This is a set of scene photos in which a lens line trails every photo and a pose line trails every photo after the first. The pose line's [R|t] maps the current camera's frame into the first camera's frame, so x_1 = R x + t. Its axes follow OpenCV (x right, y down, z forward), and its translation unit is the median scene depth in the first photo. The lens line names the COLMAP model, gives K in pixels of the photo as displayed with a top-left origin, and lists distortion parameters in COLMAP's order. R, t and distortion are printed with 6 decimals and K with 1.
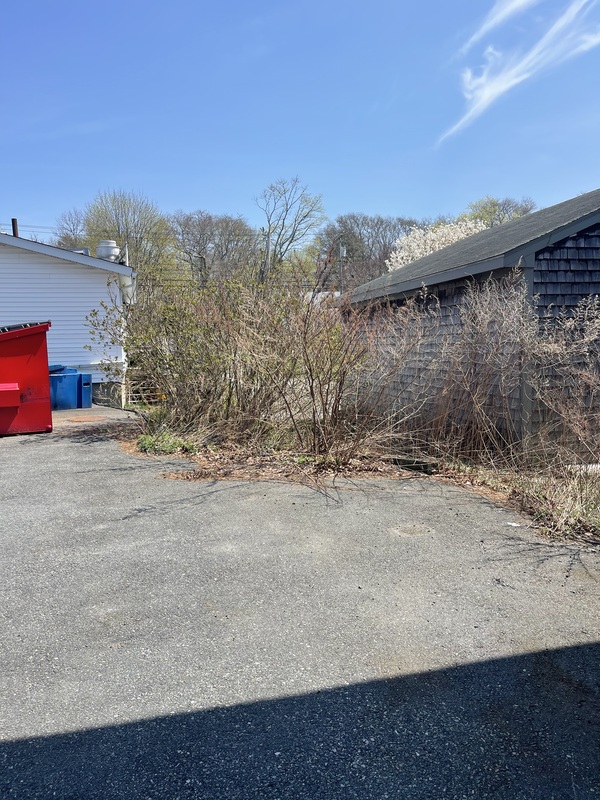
lens RADIAL K [[585.3, 0, 300.0], [0, 585.3, 400.0], [0, 0, 1]] dist [0.008682, 0.002857]
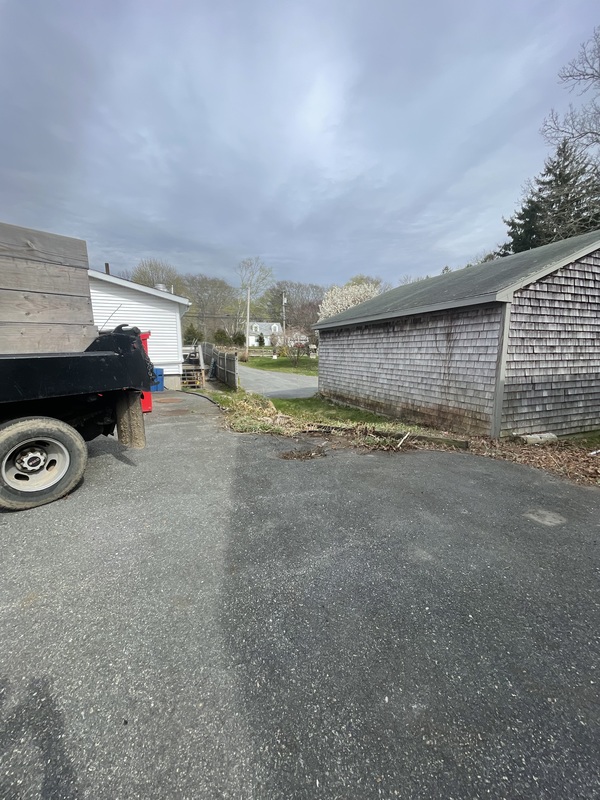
lens RADIAL K [[321.1, 0, 300.0], [0, 321.1, 400.0], [0, 0, 1]] dist [-0.000157, -0.000051]
pose [[0.993149, 0.003905, 0.116793, -0.208135], [-0.010158, 0.998543, 0.052998, -0.021051], [-0.116416, -0.053821, 0.991741, 0.254615]]
